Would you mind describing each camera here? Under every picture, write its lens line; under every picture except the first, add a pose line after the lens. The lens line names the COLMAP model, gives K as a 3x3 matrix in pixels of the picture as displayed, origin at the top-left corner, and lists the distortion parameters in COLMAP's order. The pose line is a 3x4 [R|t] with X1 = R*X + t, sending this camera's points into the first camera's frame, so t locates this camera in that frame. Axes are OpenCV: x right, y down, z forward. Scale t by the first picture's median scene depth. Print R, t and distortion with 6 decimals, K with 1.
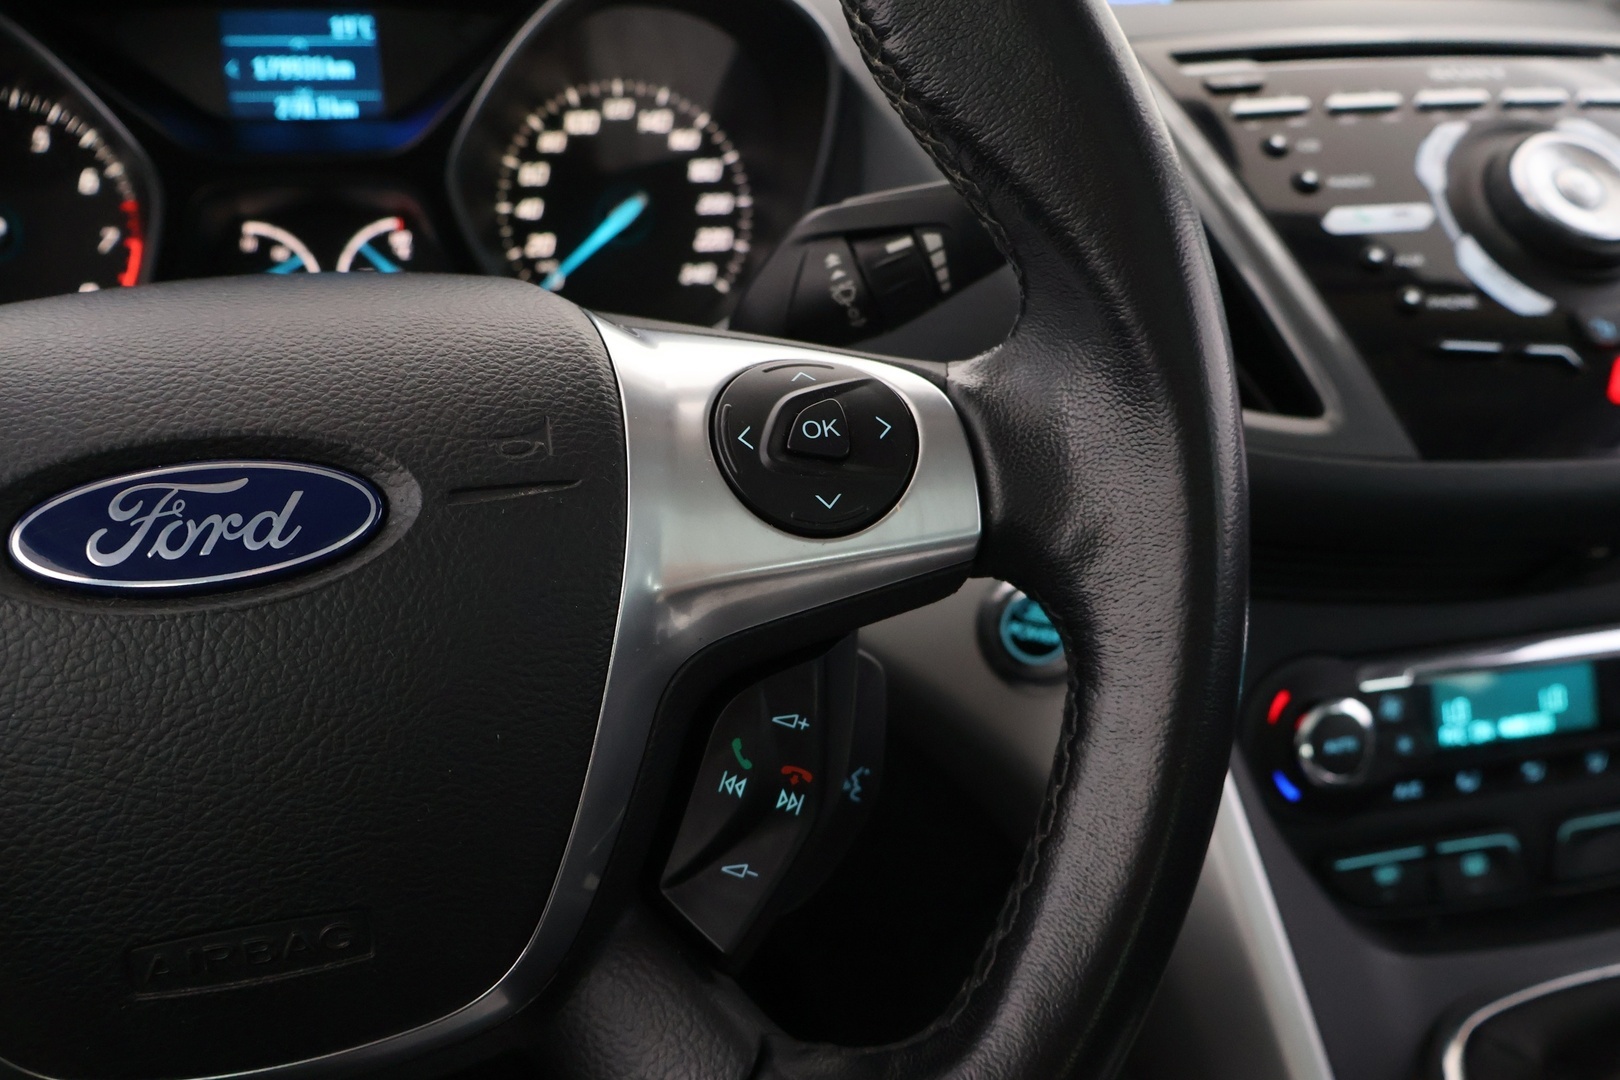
lens RADIAL K [[1395.9, 0, 810.0], [0, 1395.9, 540.0], [0, 0, 1]] dist [-0.000134, -0.003142]
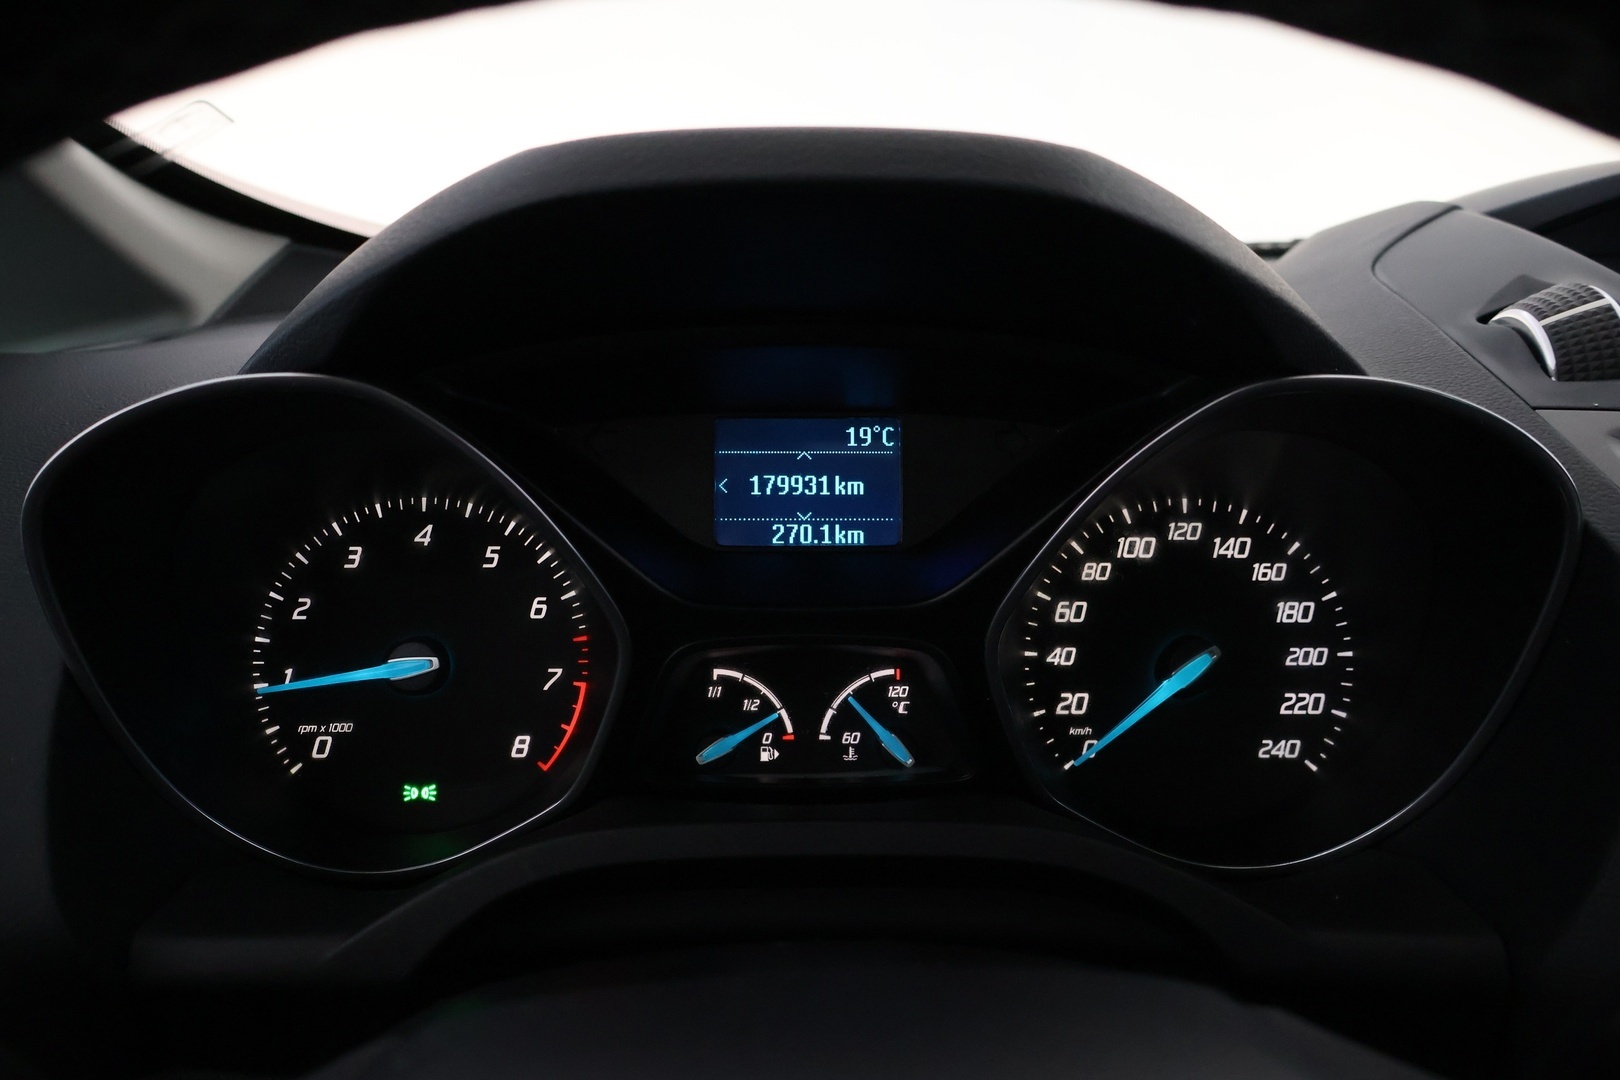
lens RADIAL K [[1395.9, 0, 810.0], [0, 1395.9, 540.0], [0, 0, 1]] dist [-0.000134, -0.003142]
pose [[0.973036, 0.044492, -0.226319, -0.180751], [-0.083119, 0.982931, -0.164125, -0.177908], [0.215154, 0.178511, 0.960126, 0.242934]]
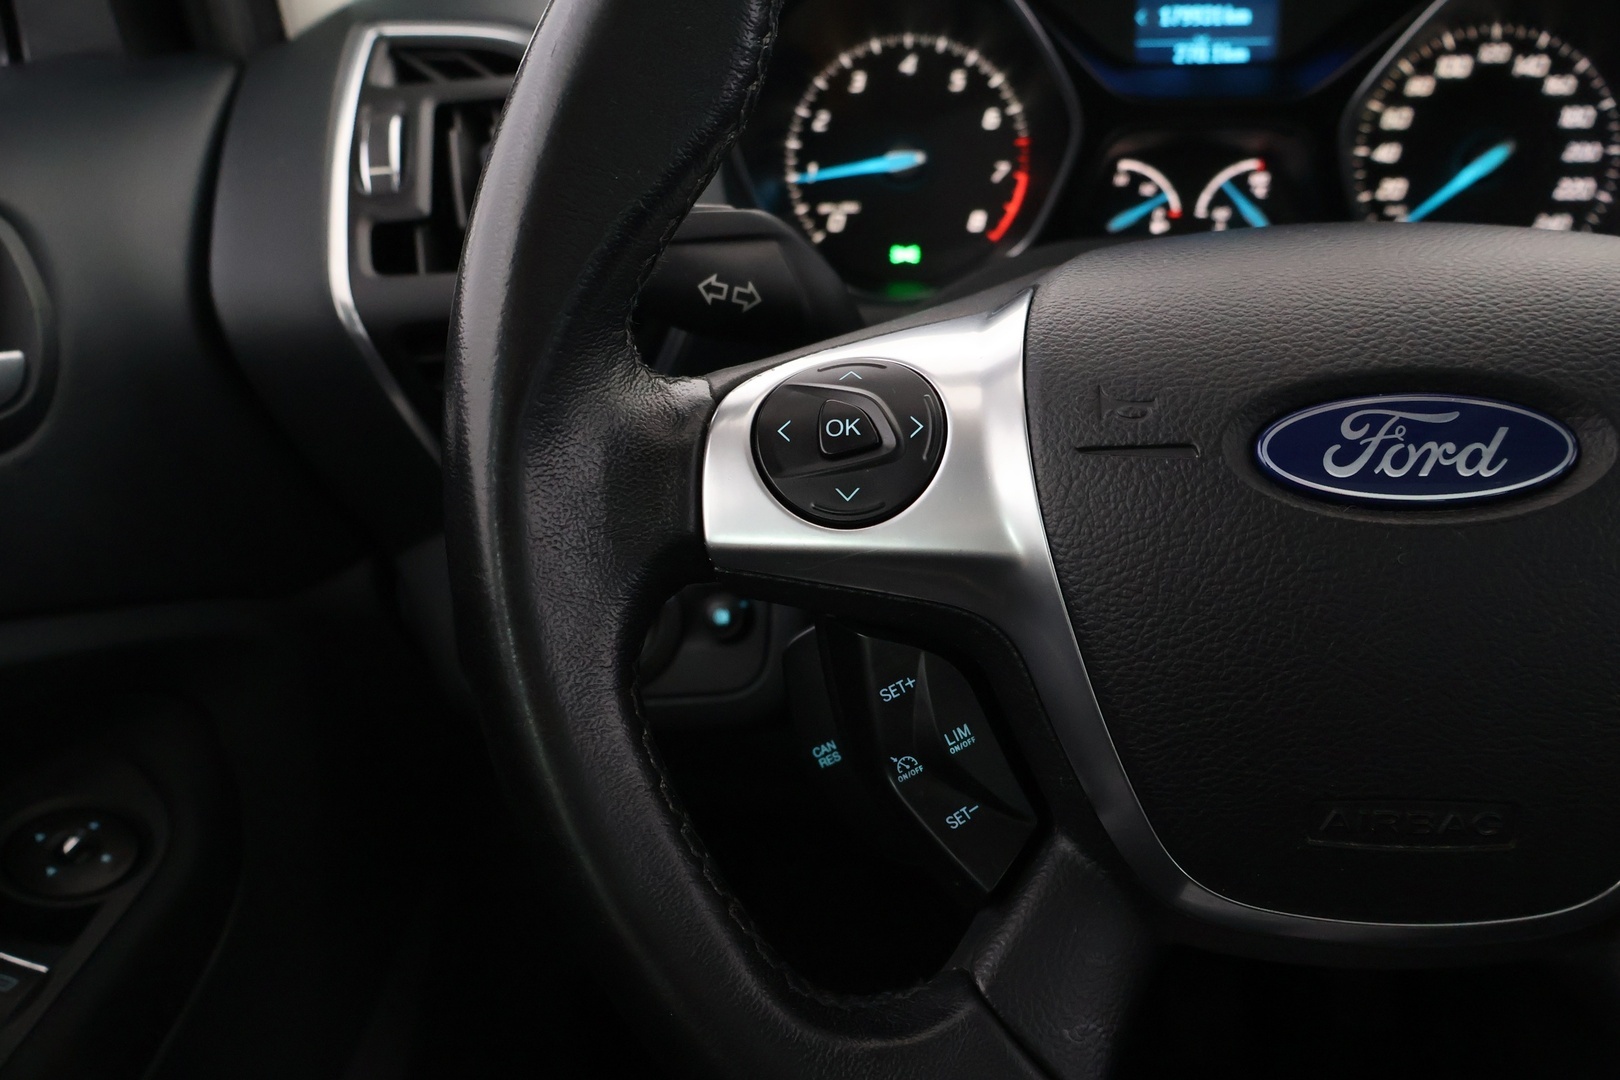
lens RADIAL K [[1381.1, 0, 810.0], [0, 1381.1, 540.0], [0, 0, 1]] dist [0.008374, -0.003308]
pose [[0.935014, 0.121215, -0.333251, -0.245066], [-0.103052, 0.992087, 0.071722, 0.015687], [0.339308, -0.032719, 0.940106, -0.112791]]
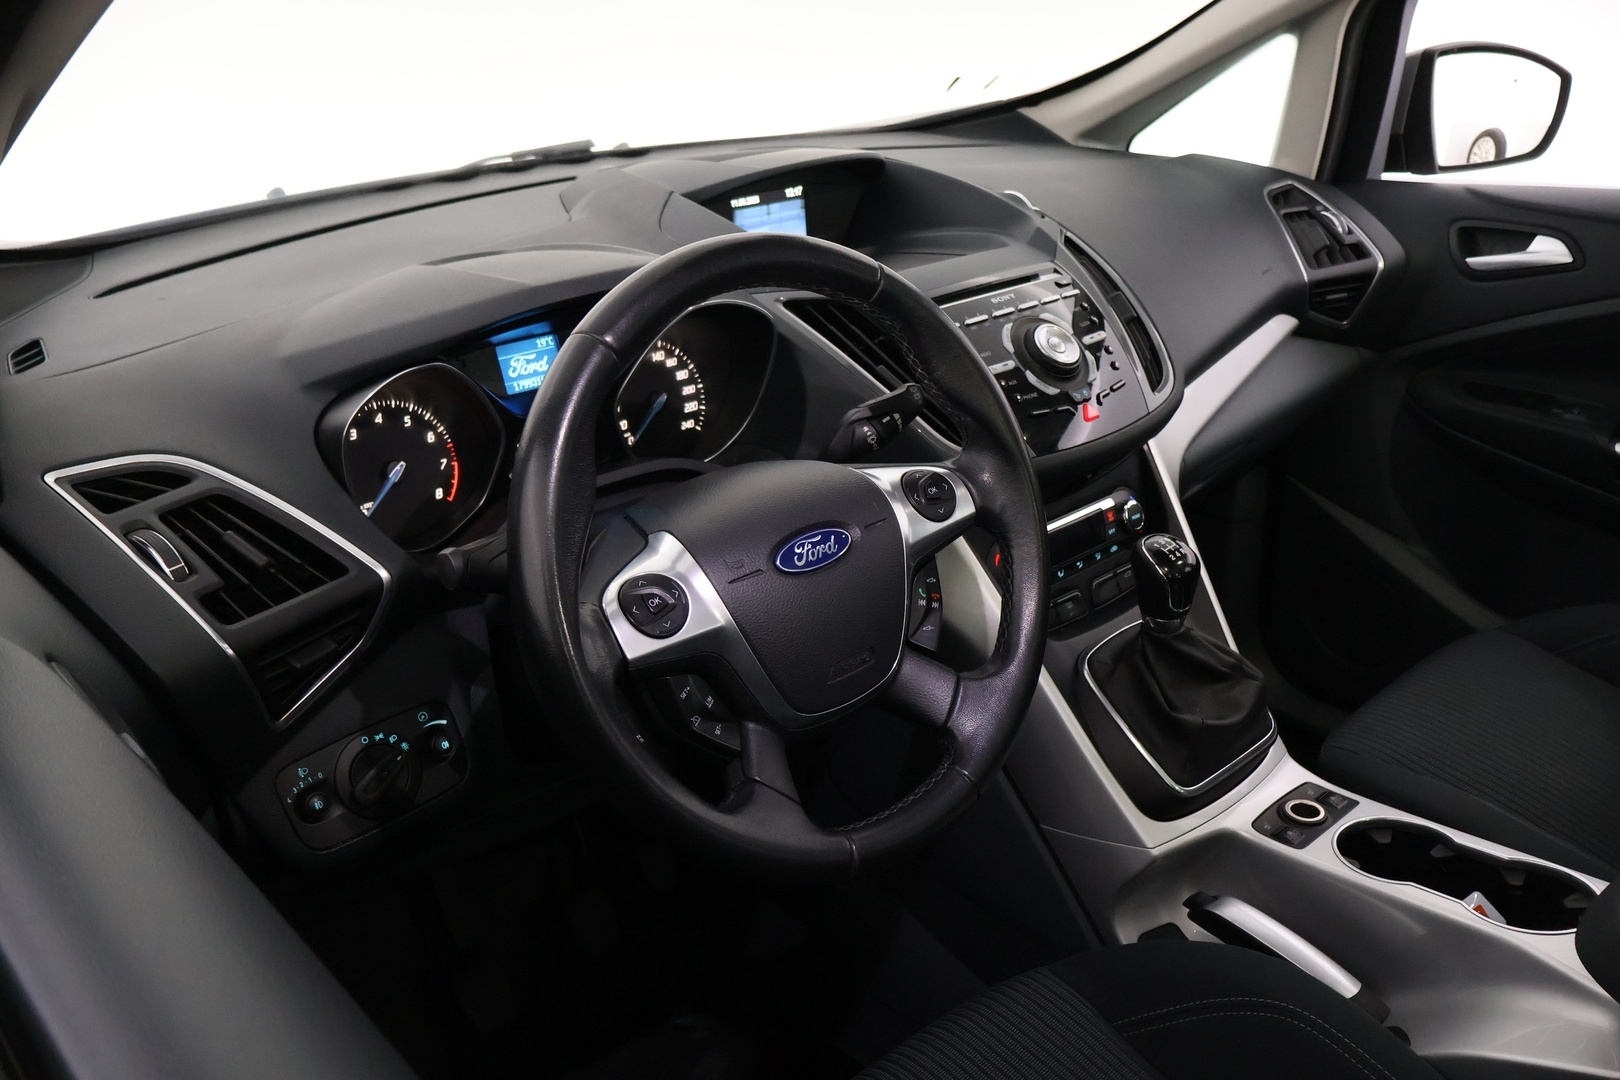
lens RADIAL K [[1381.1, 0, 810.0], [0, 1381.1, 540.0], [0, 0, 1]] dist [0.008374, -0.003308]
pose [[0.887538, -0.210151, 0.410016, -0.893098], [0.207881, 0.976840, 0.050686, -0.102396], [-0.411172, 0.040249, 0.910669, -1.037535]]
